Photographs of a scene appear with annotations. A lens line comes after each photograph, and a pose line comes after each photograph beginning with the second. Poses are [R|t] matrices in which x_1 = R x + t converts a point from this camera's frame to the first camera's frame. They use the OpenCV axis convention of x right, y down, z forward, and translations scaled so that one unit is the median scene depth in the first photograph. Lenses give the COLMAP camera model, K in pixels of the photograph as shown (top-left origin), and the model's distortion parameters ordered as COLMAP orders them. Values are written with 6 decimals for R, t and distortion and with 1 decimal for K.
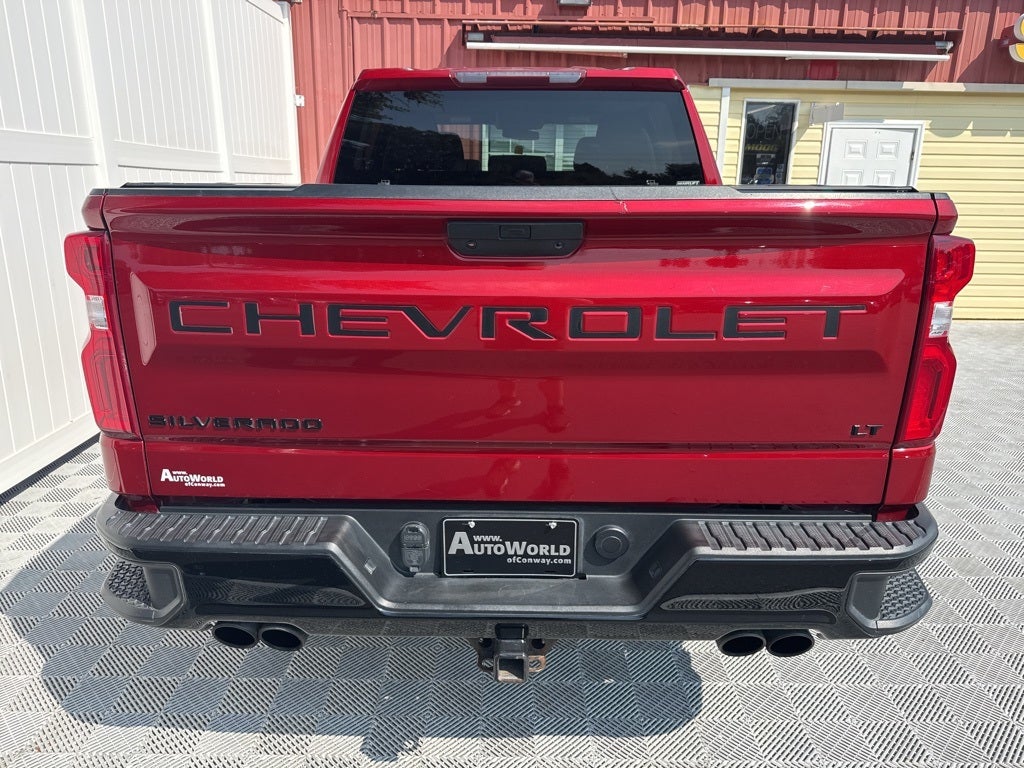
lens RADIAL K [[735.6, 0, 500.9], [0, 735.6, 403.5], [0, 0, 1]] dist [0.012854, -0.013641]
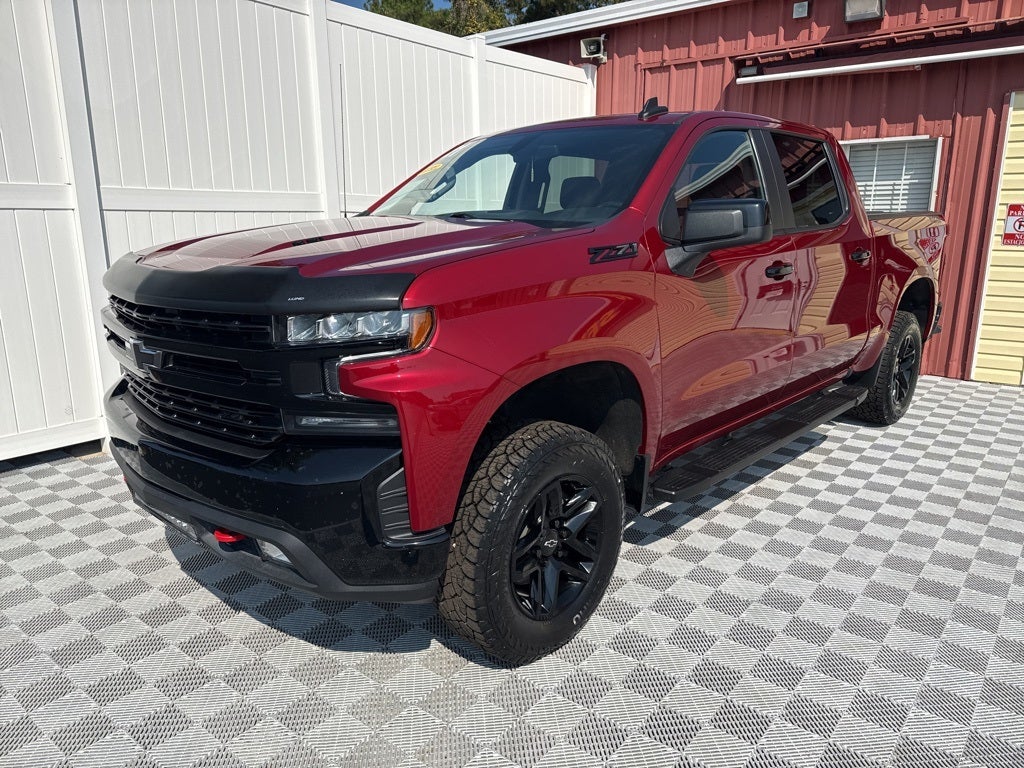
lens RADIAL K [[735.6, 0, 520.7], [0, 735.6, 404.4], [0, 0, 1]] dist [0.012854, -0.013641]
pose [[0.772405, 0.139685, -0.619579, 0.906572], [-0.166830, 0.985882, 0.014288, -0.050613], [0.612828, 0.092328, 0.784804, 0.187112]]
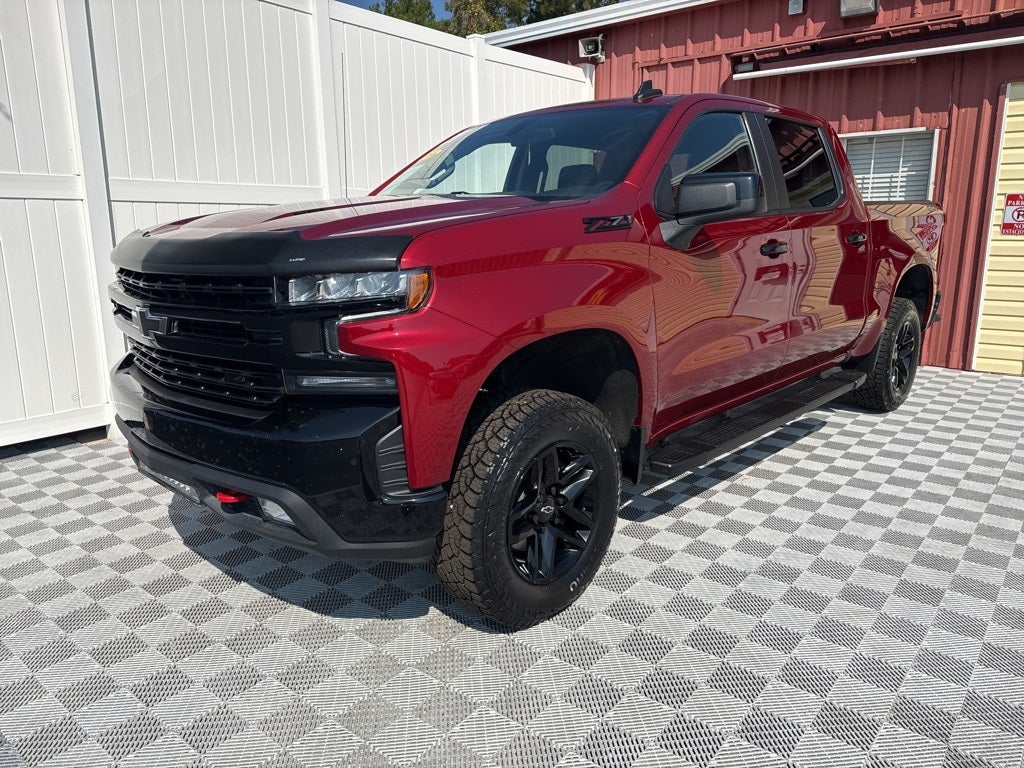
lens RADIAL K [[735.6, 0, 510.8], [0, 735.6, 394.3], [0, 0, 1]] dist [0.012854, -0.013641]
pose [[0.762755, 0.122476, -0.634984, 0.924853], [-0.164478, 0.986353, -0.007326, -0.005974], [0.625421, 0.110029, 0.772491, 0.185610]]
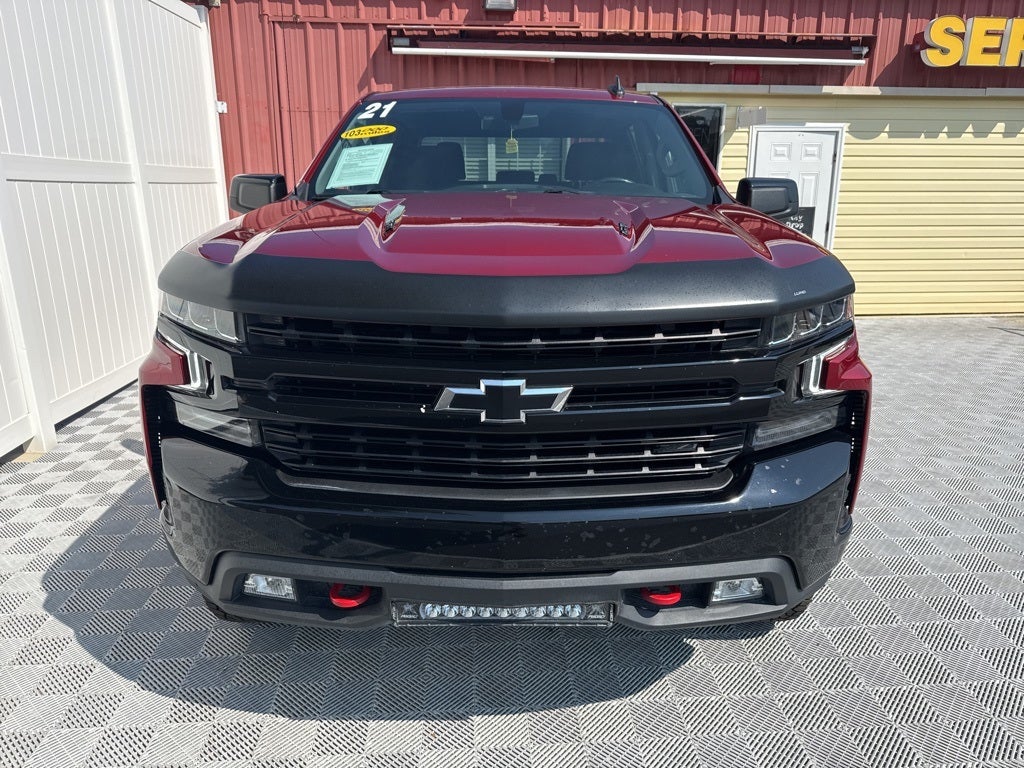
lens RADIAL K [[735.6, 0, 512.6], [0, 735.6, 403.6], [0, 0, 1]] dist [0.012854, -0.013641]
pose [[0.997221, -0.032146, 0.067210, 0.072837], [0.032237, 0.999480, -0.000278, -0.017774], [-0.067166, 0.002444, 0.997739, 0.012749]]
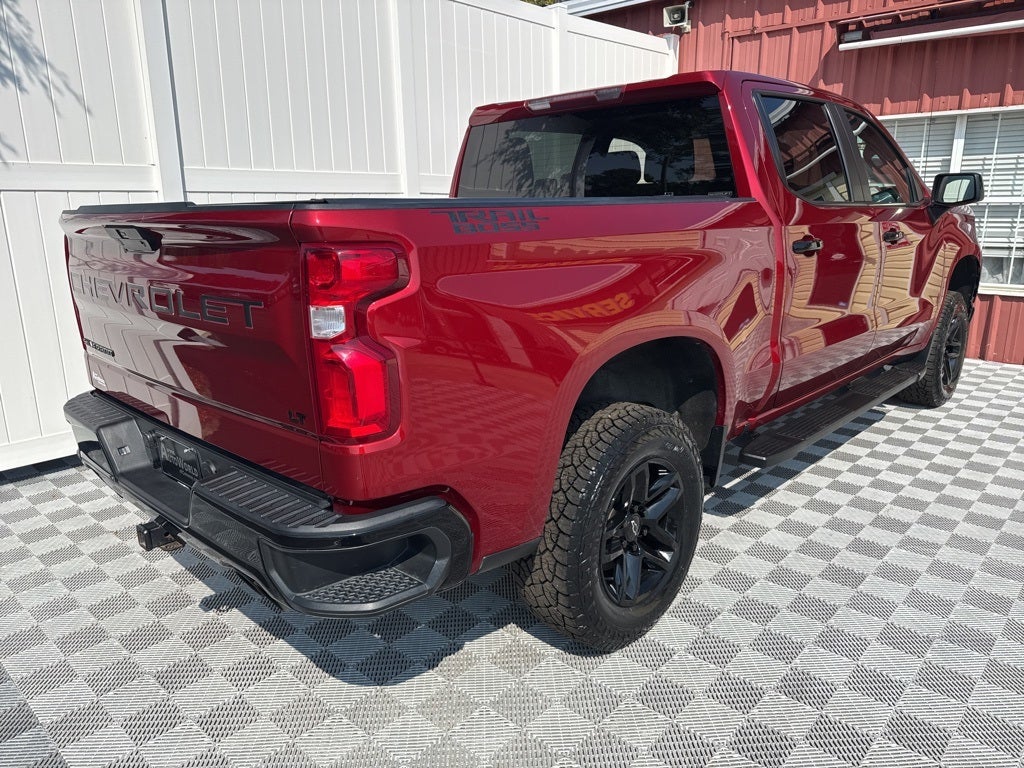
lens RADIAL K [[735.6, 0, 507.2], [0, 735.6, 392.1], [0, 0, 1]] dist [0.012854, -0.013641]
pose [[0.727639, 0.152280, -0.668844, 0.743928], [-0.174905, 0.984007, 0.033756, -0.050569], [0.663287, 0.092422, 0.742636, 0.189550]]
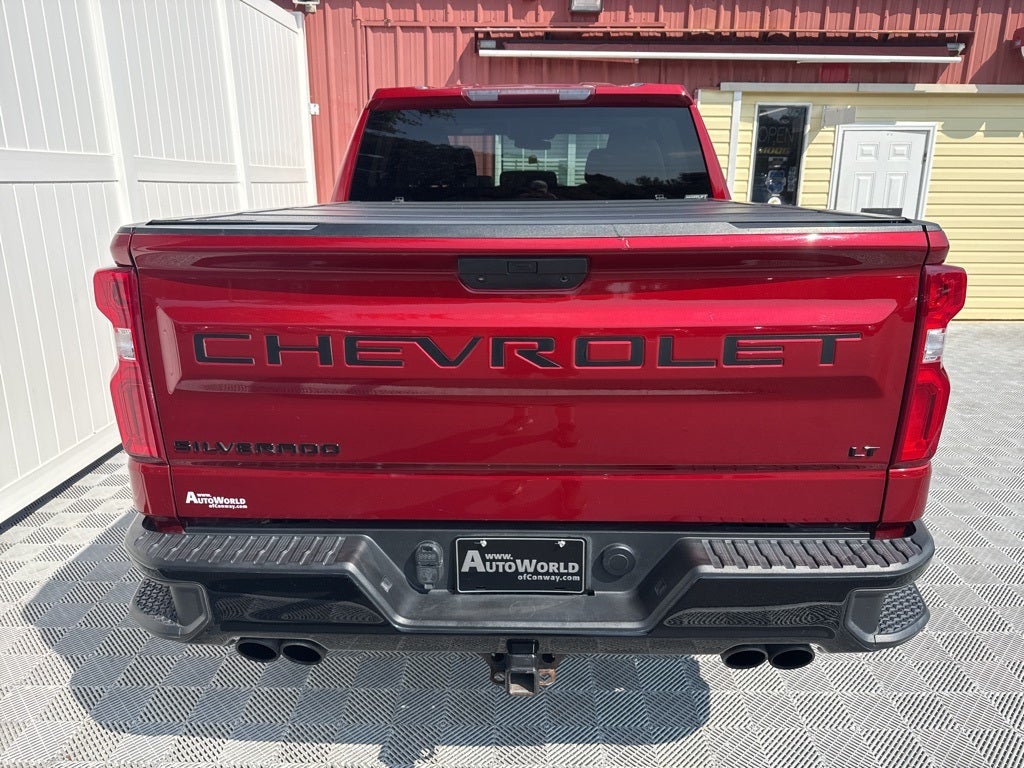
lens RADIAL K [[735.6, 0, 509.0], [0, 735.6, 403.5], [0, 0, 1]] dist [0.012854, -0.013641]
pose [[0.999926, -0.006230, -0.010416, 0.004034], [0.006247, 0.999979, 0.001544, -0.017083], [0.010406, -0.001609, 0.999945, -0.019487]]
